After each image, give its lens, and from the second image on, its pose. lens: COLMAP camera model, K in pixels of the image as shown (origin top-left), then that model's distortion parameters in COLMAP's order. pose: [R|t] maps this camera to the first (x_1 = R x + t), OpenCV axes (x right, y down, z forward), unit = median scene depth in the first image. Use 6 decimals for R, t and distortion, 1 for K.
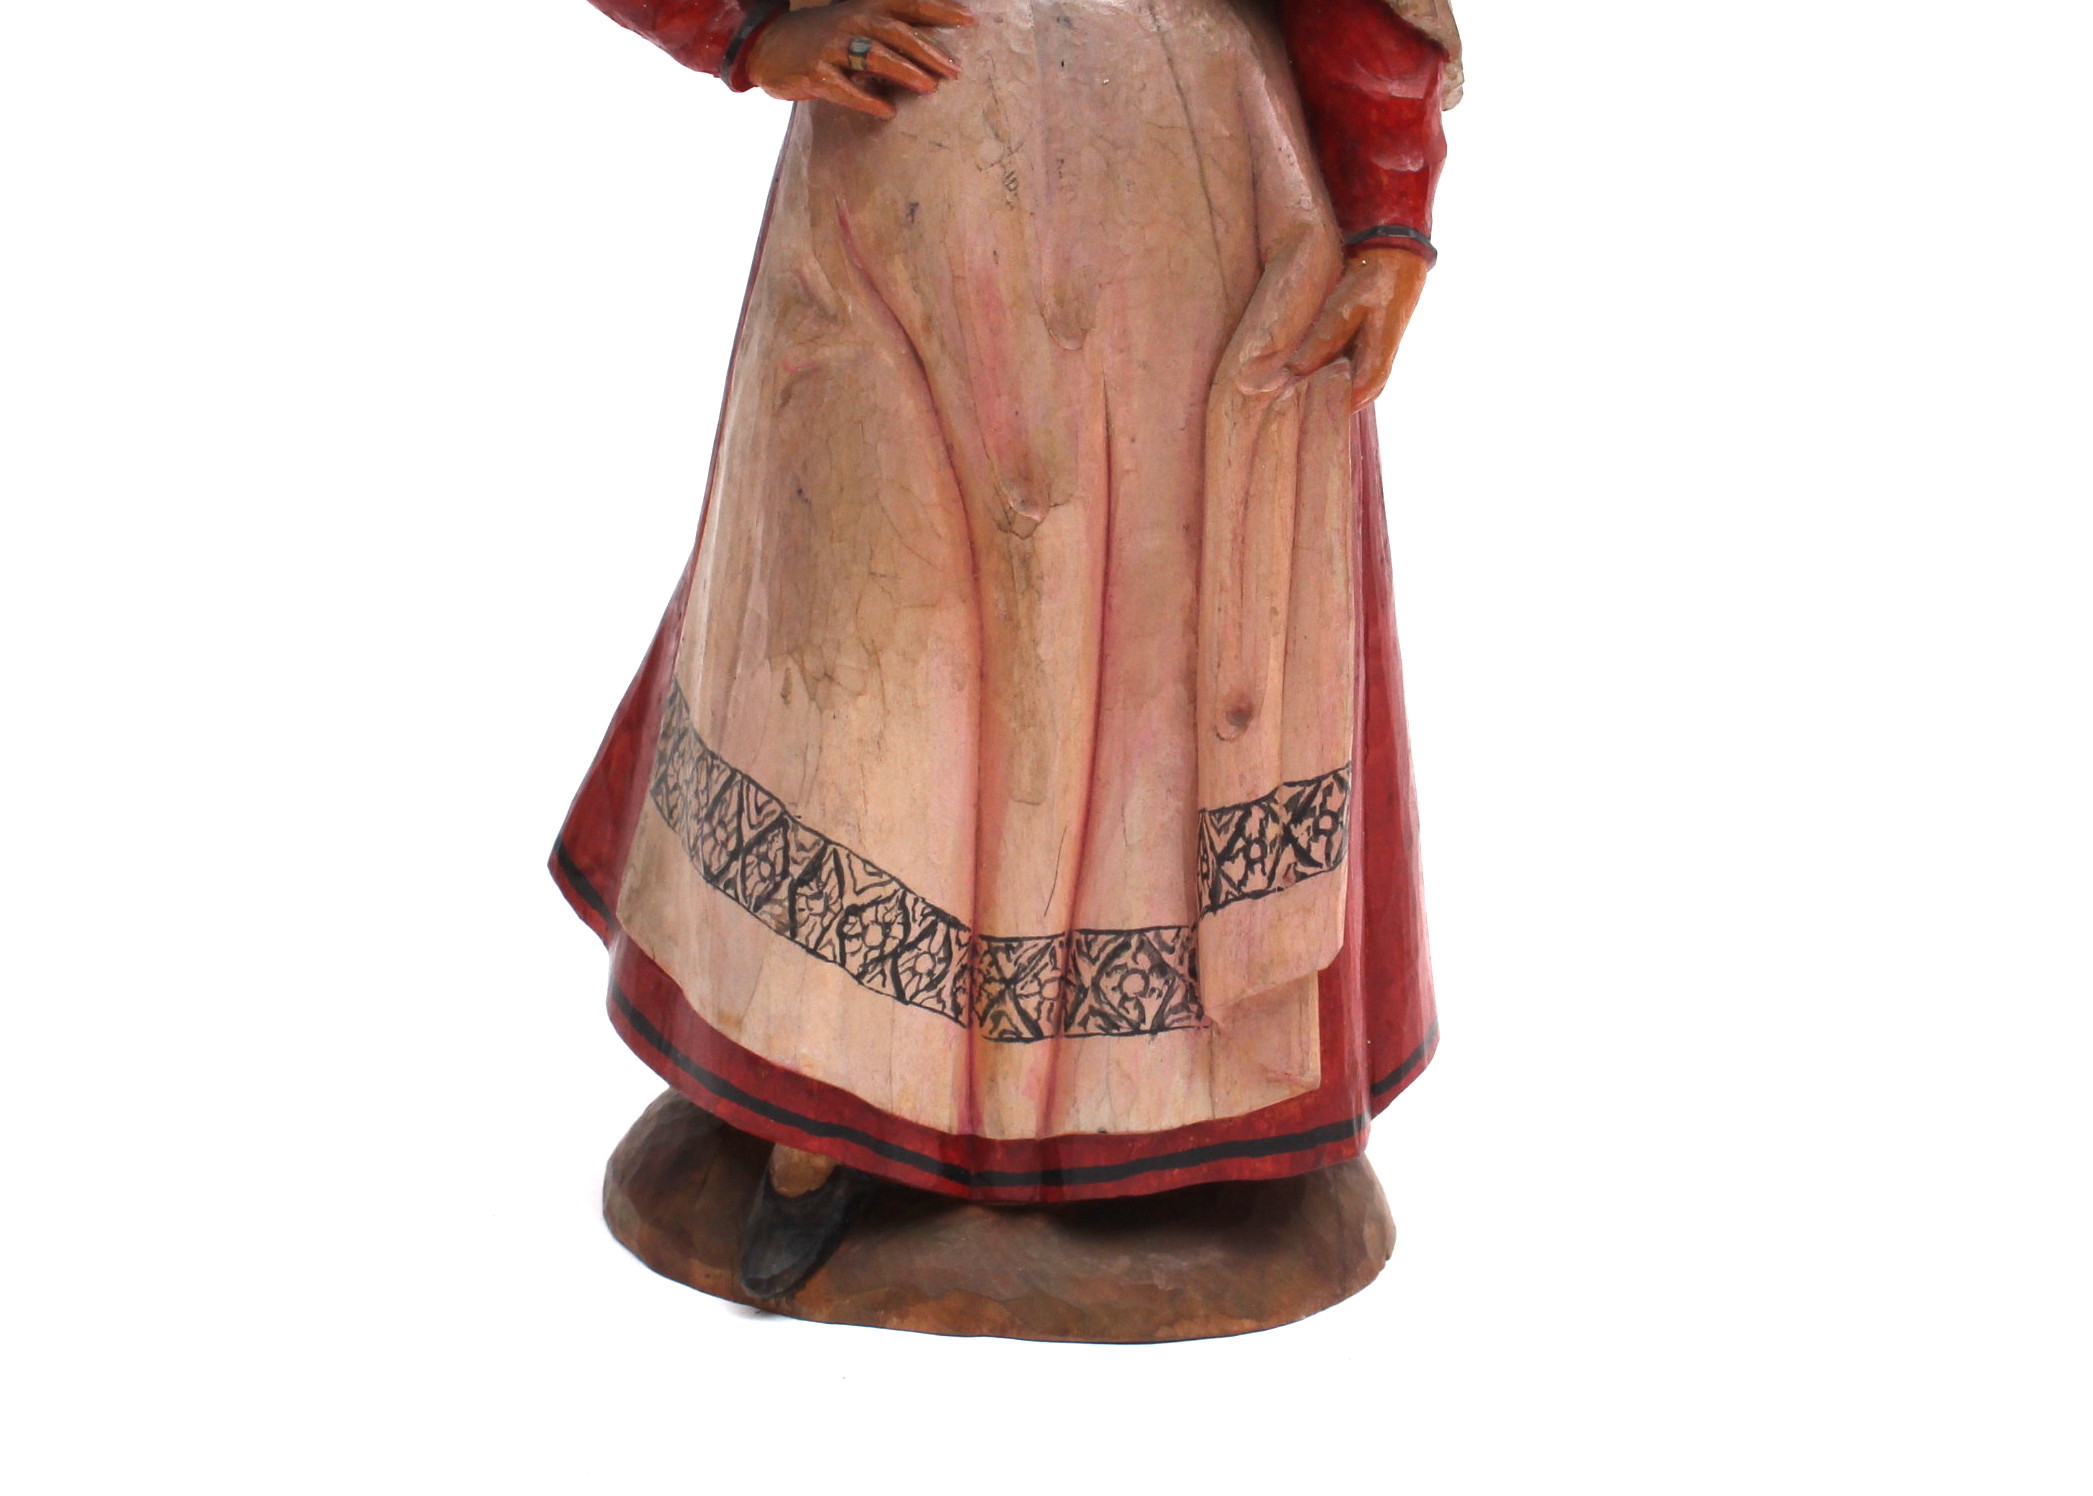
lens RADIAL K [[5622.2, 0, 969.4], [0, 5622.2, 745.7], [0, 0, 1]] dist [-0.112146, -0.070393]
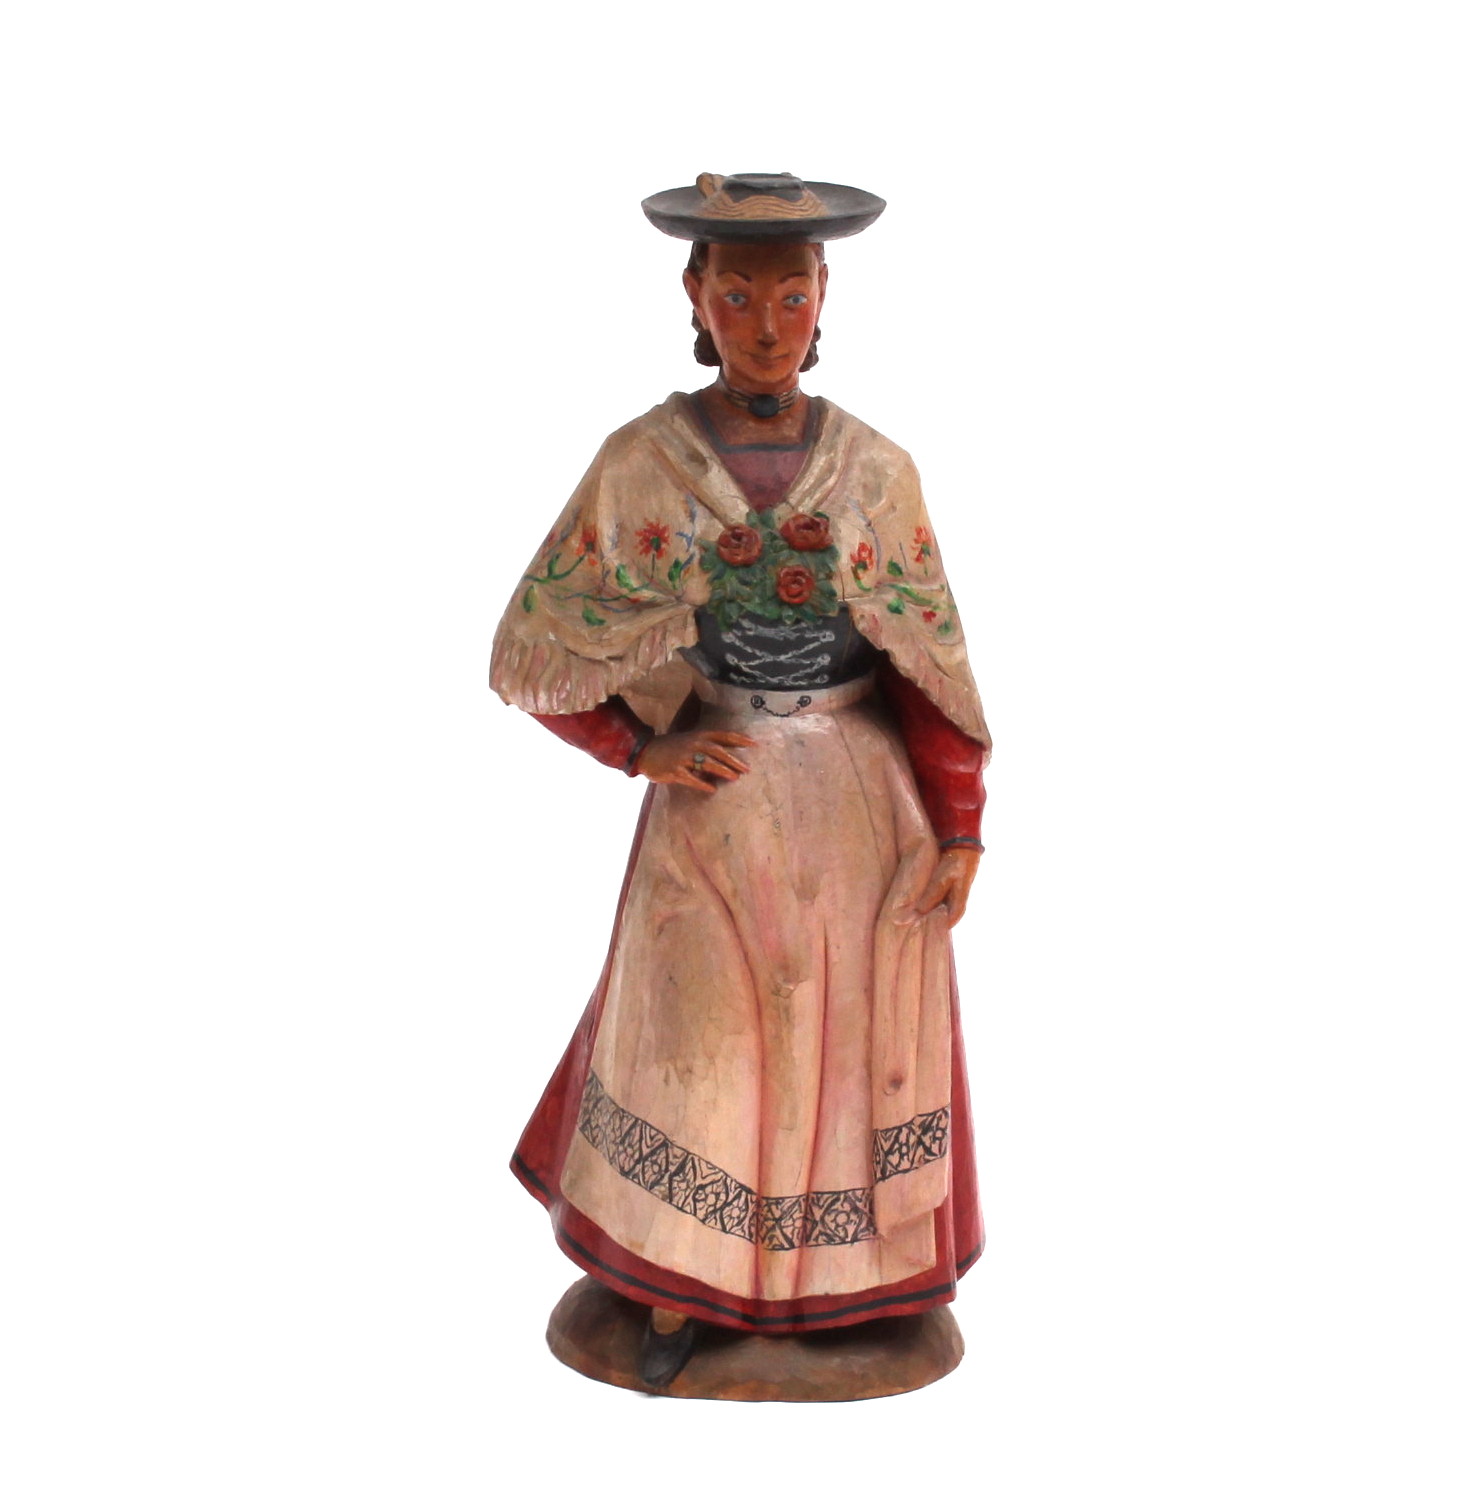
lens RADIAL K [[6137.4, 0, 740.5], [0, 6137.4, 742.5], [0, 0, 1]] dist [-0.021932, -7.059232]
pose [[0.993407, -0.033773, 0.109553, -0.240362], [0.036929, 0.998956, -0.026899, -0.069063], [-0.108530, 0.030767, 0.993617, -1.161826]]
